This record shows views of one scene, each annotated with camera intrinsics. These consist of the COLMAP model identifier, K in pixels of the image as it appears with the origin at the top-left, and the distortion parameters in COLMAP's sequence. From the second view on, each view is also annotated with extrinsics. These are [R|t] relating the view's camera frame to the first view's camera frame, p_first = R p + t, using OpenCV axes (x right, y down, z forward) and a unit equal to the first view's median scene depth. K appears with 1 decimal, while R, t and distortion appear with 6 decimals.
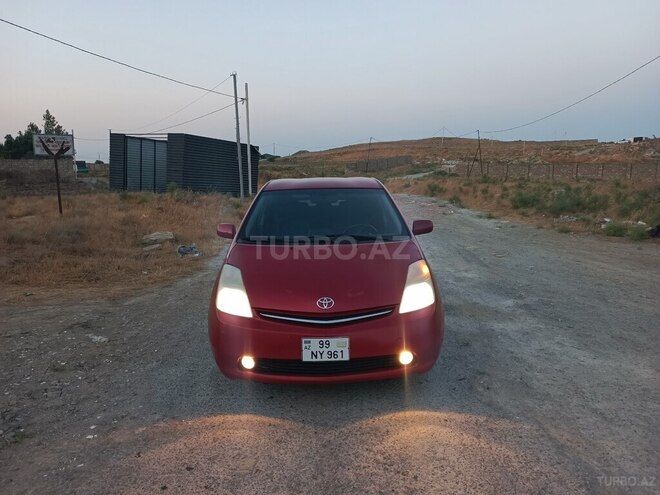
lens RADIAL K [[470.2, 0, 327.5], [0, 470.2, 249.3], [0, 0, 1]] dist [0.016743, -0.011858]
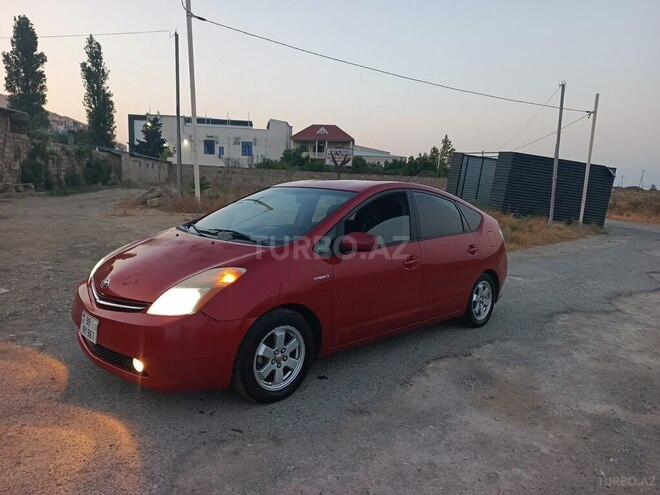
lens RADIAL K [[471.8, 0, 327.9], [0, 471.8, 247.4], [0, 0, 1]] dist [0.014426, -0.008024]
pose [[0.693367, 0.142372, -0.706380, 0.275865], [-0.179586, 0.983497, 0.021949, -0.018052], [0.697847, 0.111637, 0.707493, 0.164568]]
